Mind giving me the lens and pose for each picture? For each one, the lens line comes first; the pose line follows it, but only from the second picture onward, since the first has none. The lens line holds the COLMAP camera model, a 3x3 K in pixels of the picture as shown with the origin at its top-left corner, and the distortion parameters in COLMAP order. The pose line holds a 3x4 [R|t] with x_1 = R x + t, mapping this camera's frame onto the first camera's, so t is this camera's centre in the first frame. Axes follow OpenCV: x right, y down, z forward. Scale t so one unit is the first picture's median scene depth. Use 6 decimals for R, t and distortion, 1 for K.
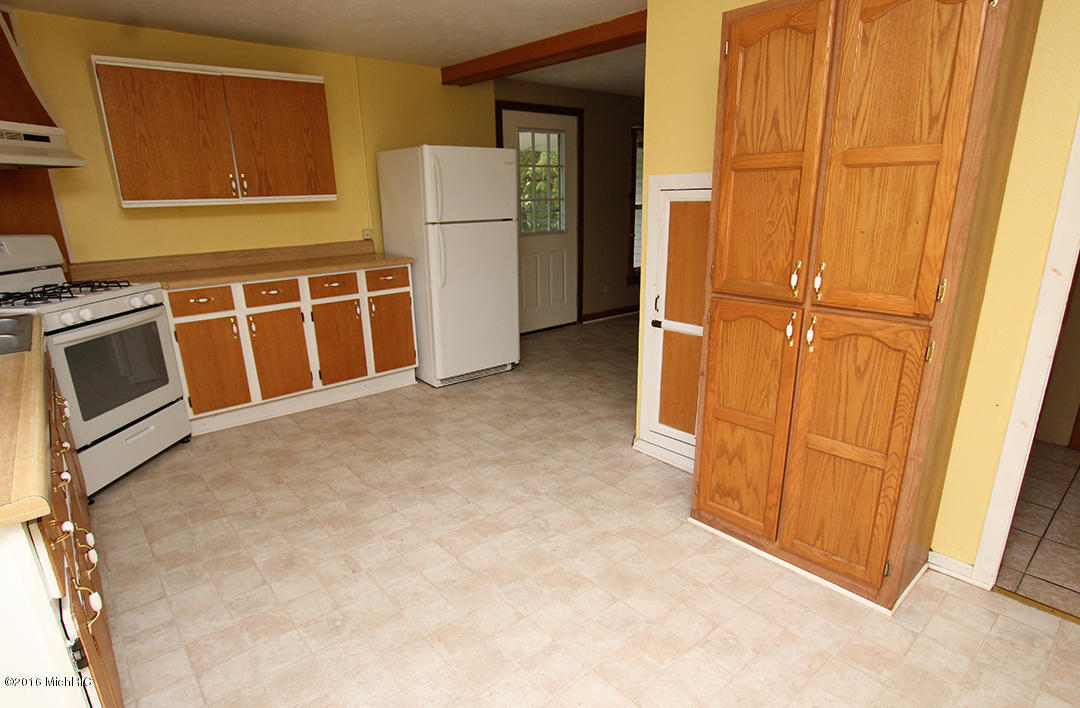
lens RADIAL K [[575.2, 0, 530.9], [0, 575.2, 373.6], [0, 0, 1]] dist [-0.021529, 0.000520]
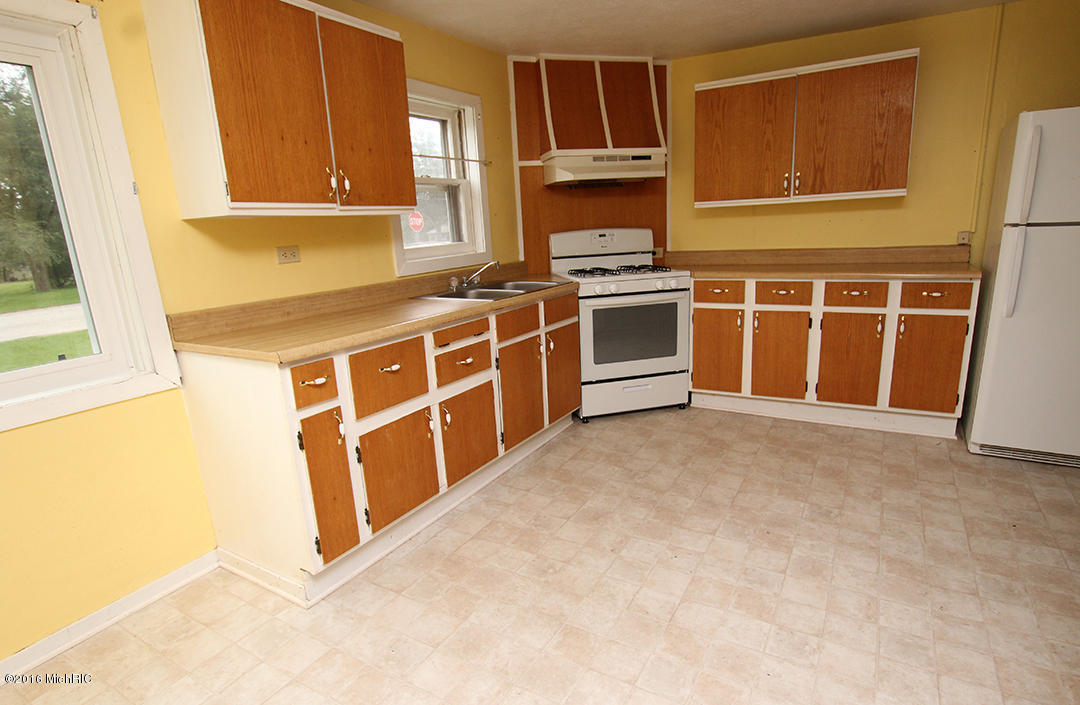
lens RADIAL K [[575.2, 0, 530.9], [0, 575.2, 372.1], [0, 0, 1]] dist [-0.021529, 0.000520]
pose [[0.328719, 0.242246, -0.912831, 0.354483], [-0.238873, 0.956443, 0.167800, -0.076024], [0.913719, 0.162892, 0.372267, 0.272298]]
